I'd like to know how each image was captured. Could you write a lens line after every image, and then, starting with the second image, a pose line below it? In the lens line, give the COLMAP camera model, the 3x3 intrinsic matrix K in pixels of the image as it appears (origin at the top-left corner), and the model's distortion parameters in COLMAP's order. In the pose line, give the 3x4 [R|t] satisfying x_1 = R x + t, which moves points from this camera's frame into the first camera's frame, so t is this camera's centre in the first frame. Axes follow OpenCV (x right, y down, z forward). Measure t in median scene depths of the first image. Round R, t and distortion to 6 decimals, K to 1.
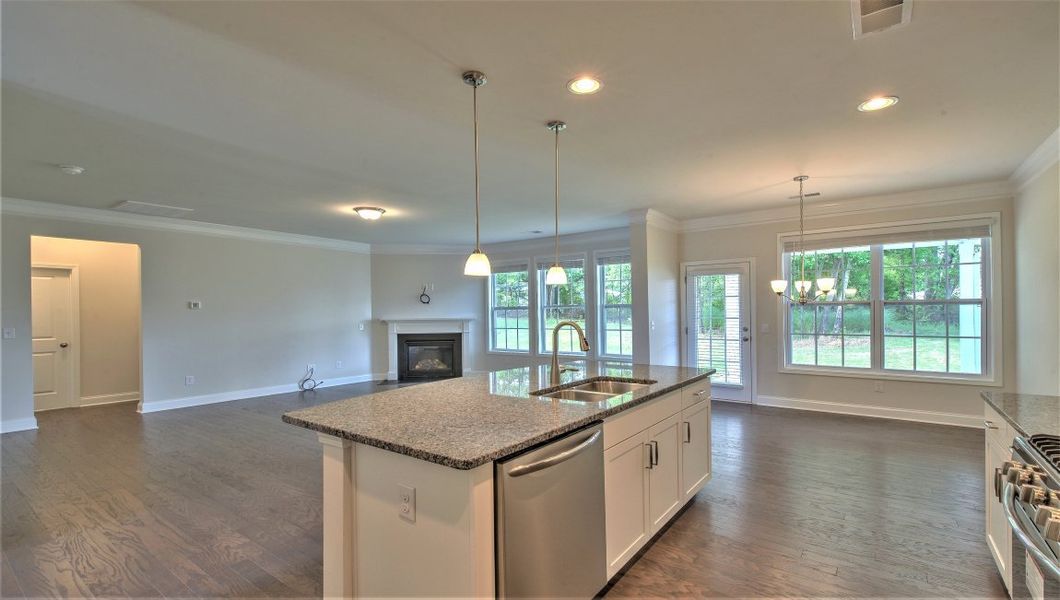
lens RADIAL K [[455.9, 0, 542.7], [0, 455.9, 311.2], [0, 0, 1]] dist [-0.004355, -0.000904]
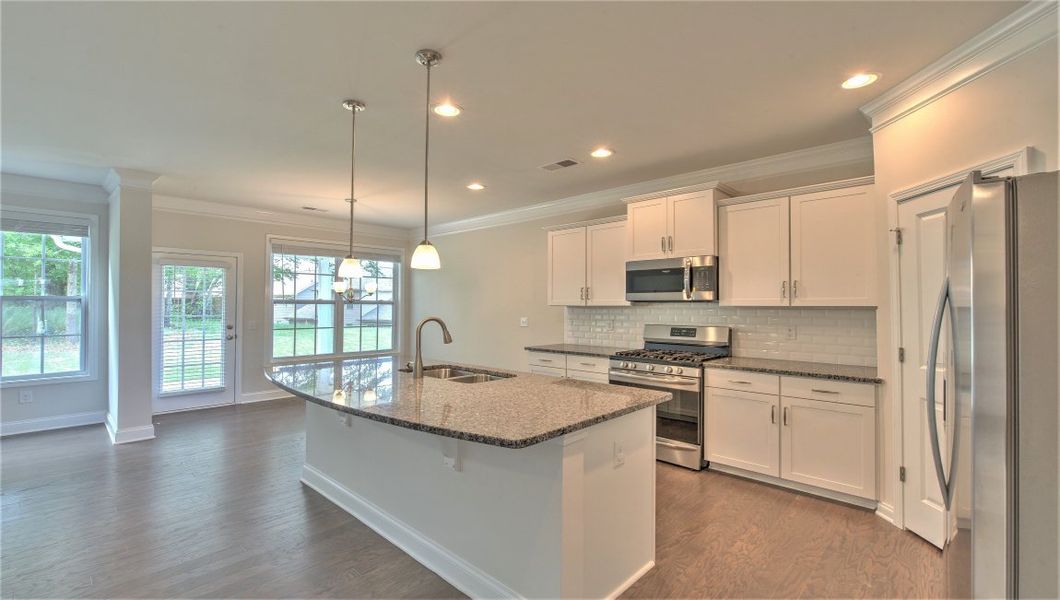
lens RADIAL K [[455.9, 0, 527.1], [0, 455.9, 298.0], [0, 0, 1]] dist [-0.004355, -0.000904]
pose [[0.144319, 0.028055, 0.989133, -0.397402], [-0.007064, 0.999602, -0.027321, 0.000905], [-0.989506, -0.003044, 0.144460, 0.253766]]
